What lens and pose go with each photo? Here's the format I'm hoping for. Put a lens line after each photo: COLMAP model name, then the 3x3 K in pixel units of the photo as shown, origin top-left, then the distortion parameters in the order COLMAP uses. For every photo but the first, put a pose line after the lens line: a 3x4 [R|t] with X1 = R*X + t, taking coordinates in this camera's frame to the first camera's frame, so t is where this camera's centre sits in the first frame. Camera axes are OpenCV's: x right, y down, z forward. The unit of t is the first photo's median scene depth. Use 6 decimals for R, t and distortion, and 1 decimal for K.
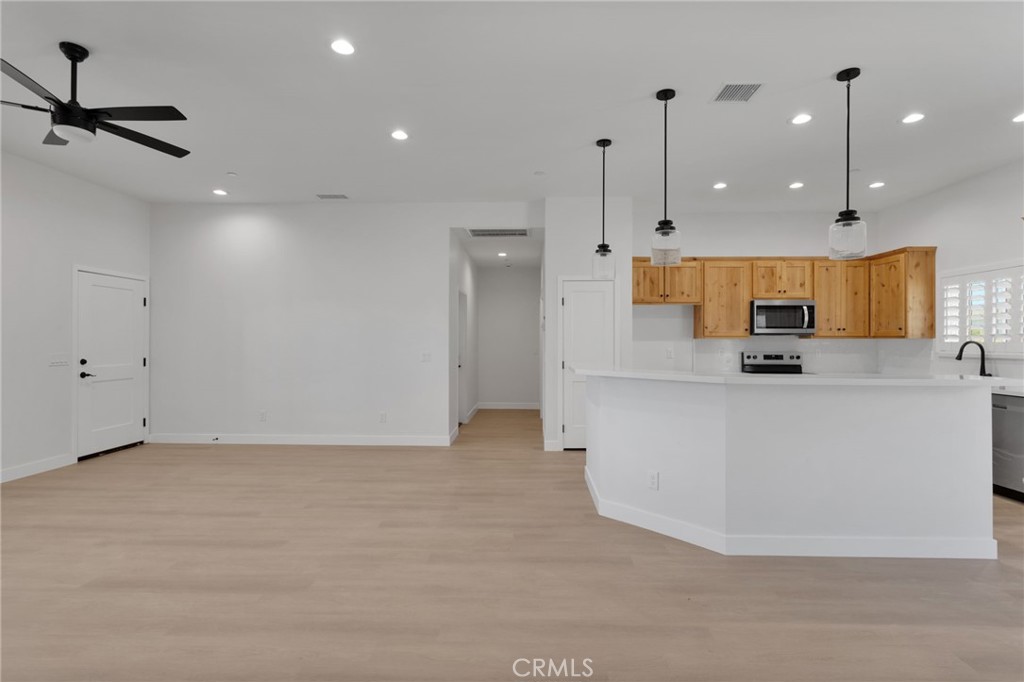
lens RADIAL K [[490.1, 0, 512.0], [0, 490.1, 341.0], [0, 0, 1]] dist [-0.000790, 0.000270]
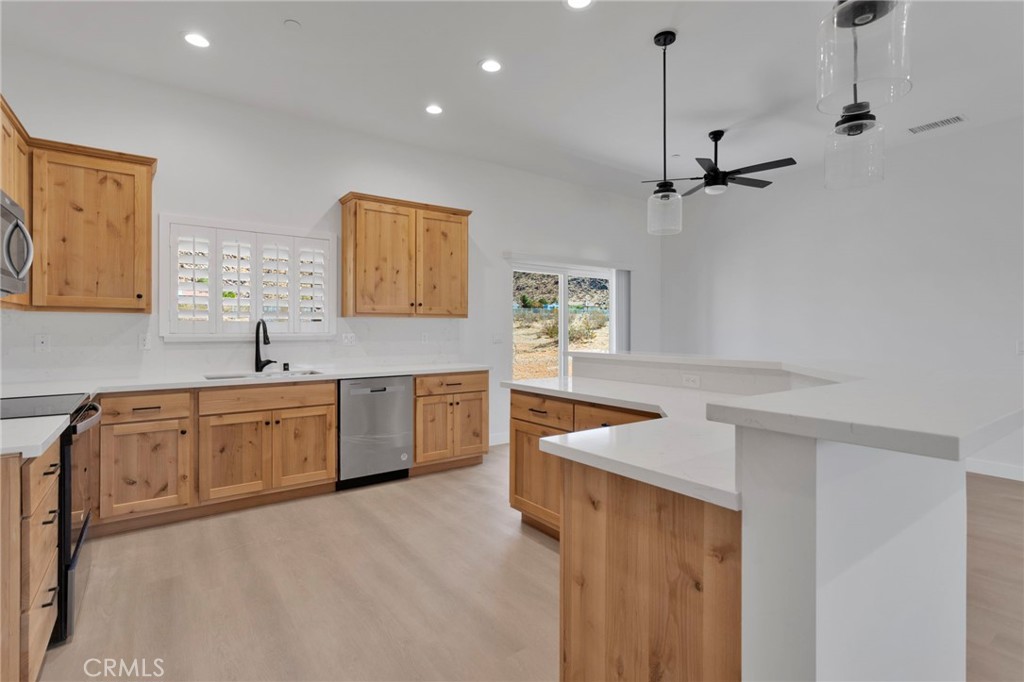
lens RADIAL K [[490.1, 0, 512.0], [0, 490.1, 341.0], [0, 0, 1]] dist [-0.000790, 0.000270]
pose [[-0.612235, -0.018380, 0.790462, 0.067193], [0.000492, 0.999721, 0.023628, 0.012752], [-0.790675, 0.014855, -0.612055, 0.922289]]
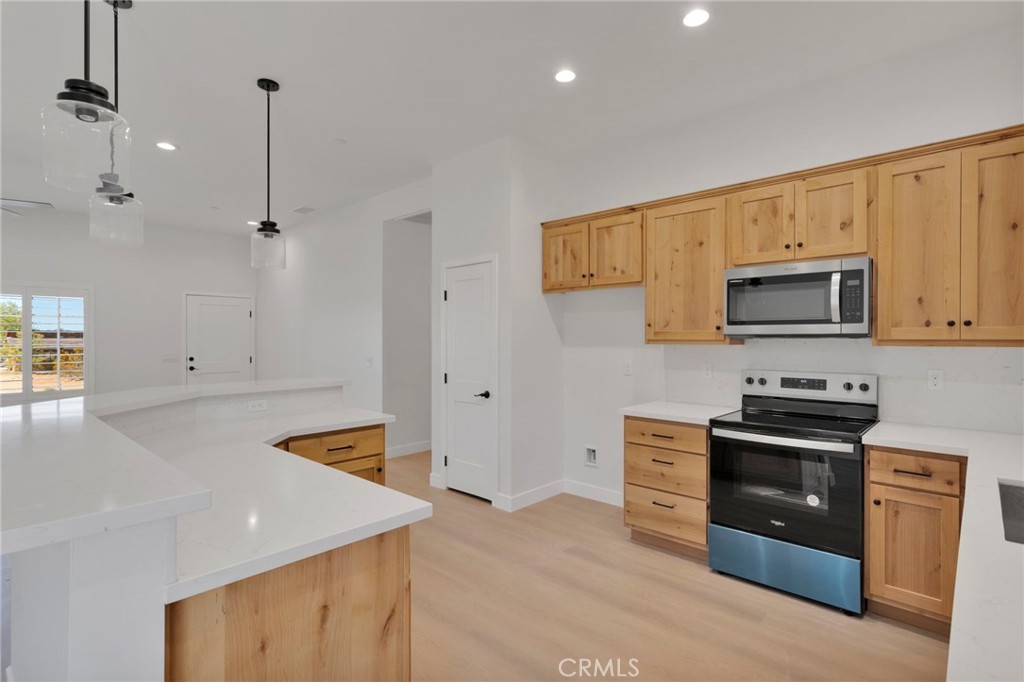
lens RADIAL K [[502.3, 0, 512.0], [0, 502.3, 341.0], [0, 0, 1]] dist [0.000432, 0.000128]
pose [[0.750962, 0.000267, -0.660345, 0.668395], [-0.002583, 0.999993, -0.002532, -0.006983], [0.660340, 0.003607, 0.750958, 0.456928]]
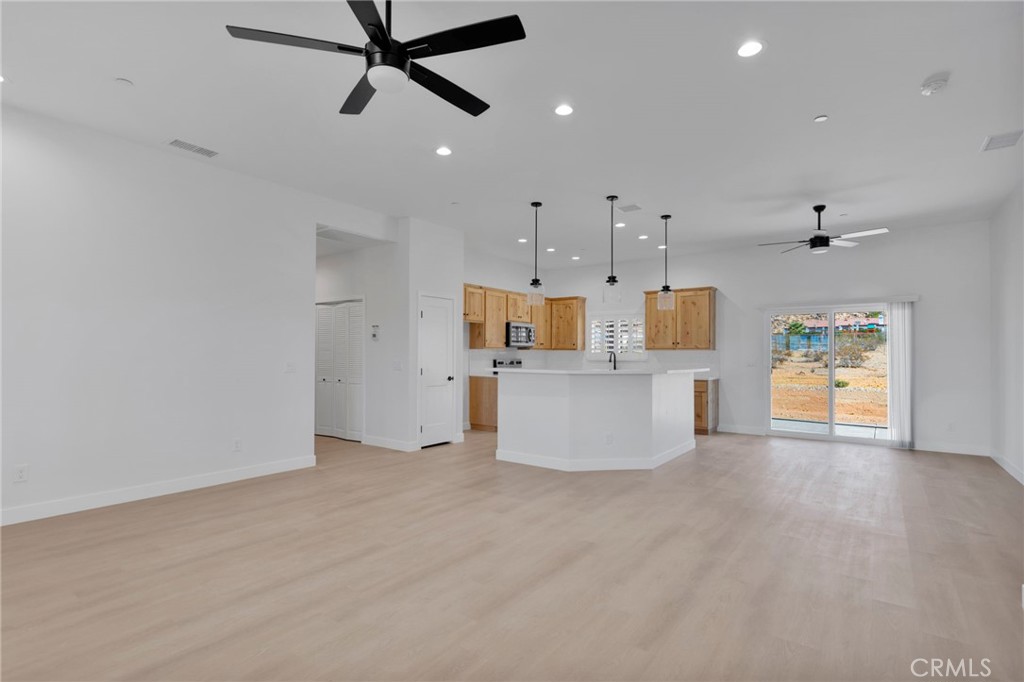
lens RADIAL K [[502.3, 0, 512.0], [0, 502.3, 341.0], [0, 0, 1]] dist [0.000432, 0.000128]
pose [[0.571178, 0.023698, 0.820484, -0.672148], [-0.004086, 0.999653, -0.026029, 0.008100], [-0.820816, 0.011515, 0.571077, 0.178042]]
